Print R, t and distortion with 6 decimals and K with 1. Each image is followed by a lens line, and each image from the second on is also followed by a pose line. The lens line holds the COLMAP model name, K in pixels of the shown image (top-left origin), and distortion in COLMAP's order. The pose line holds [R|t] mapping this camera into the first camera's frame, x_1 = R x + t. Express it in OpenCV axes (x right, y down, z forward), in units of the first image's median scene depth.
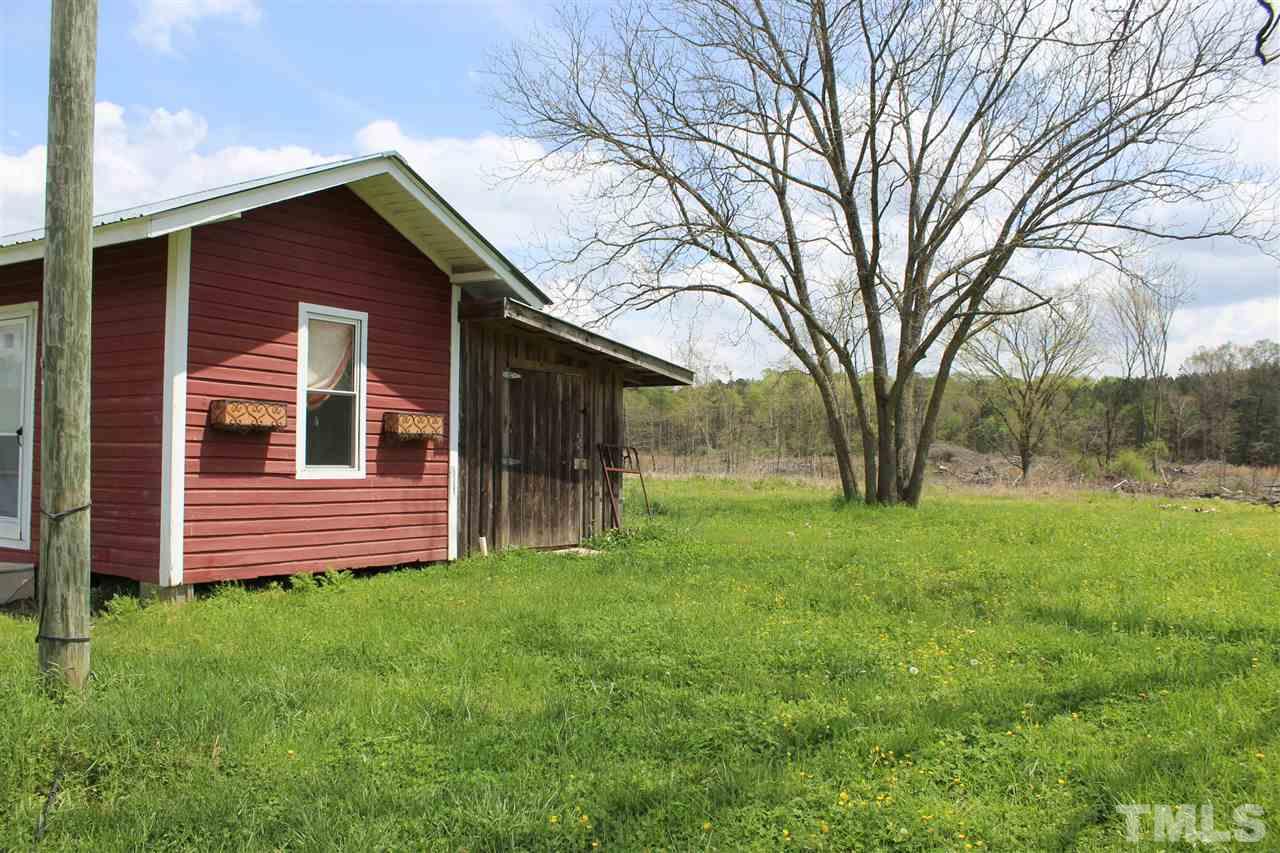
lens RADIAL K [[1058.7, 0, 637.9], [0, 1058.7, 429.0], [0, 0, 1]] dist [-0.105999, 0.049345]
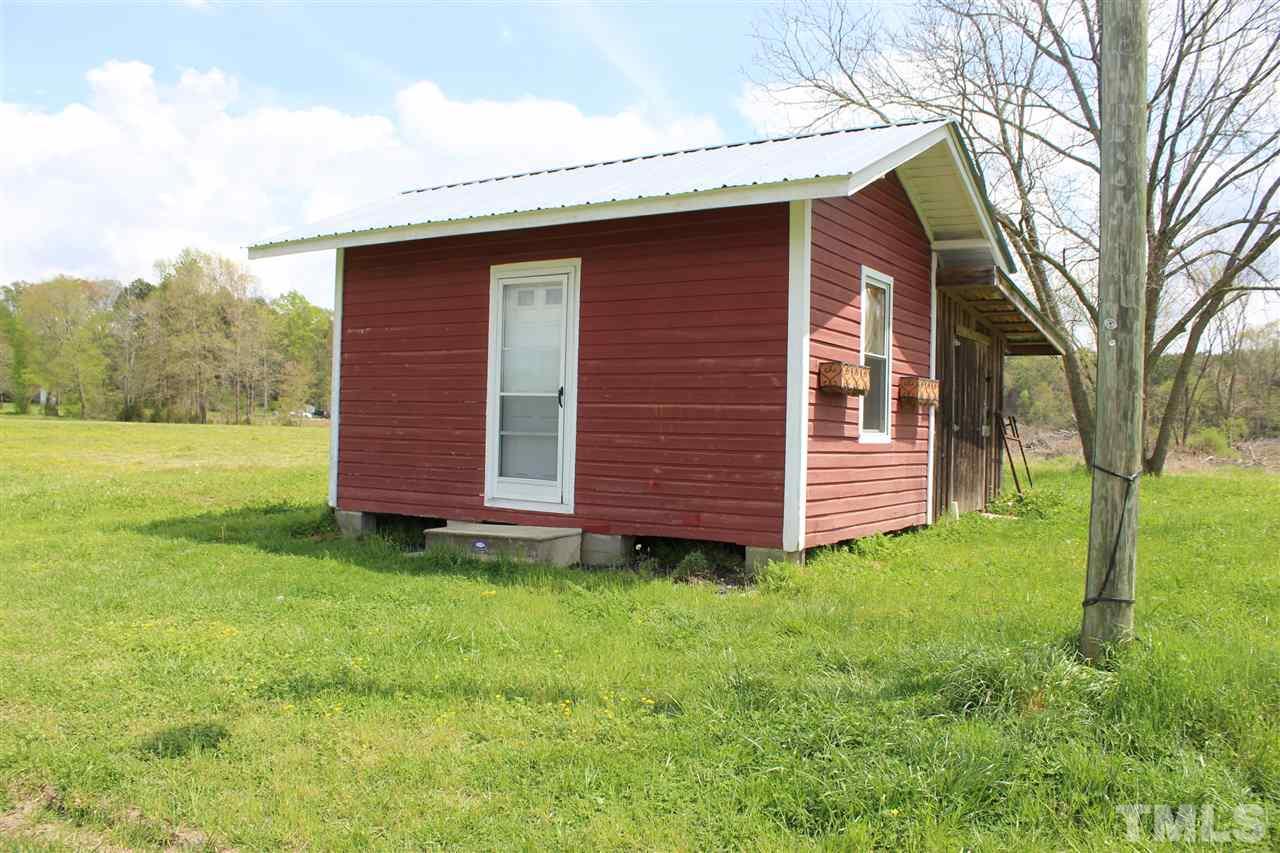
lens RADIAL K [[1058.7, 0, 643.7], [0, 1058.7, 422.6], [0, 0, 1]] dist [-0.105999, 0.049345]
pose [[0.999860, 0.012049, 0.011626, -0.512109], [-0.012319, 0.999648, 0.023478, 0.006711], [-0.011339, -0.023618, 0.999657, 0.001381]]
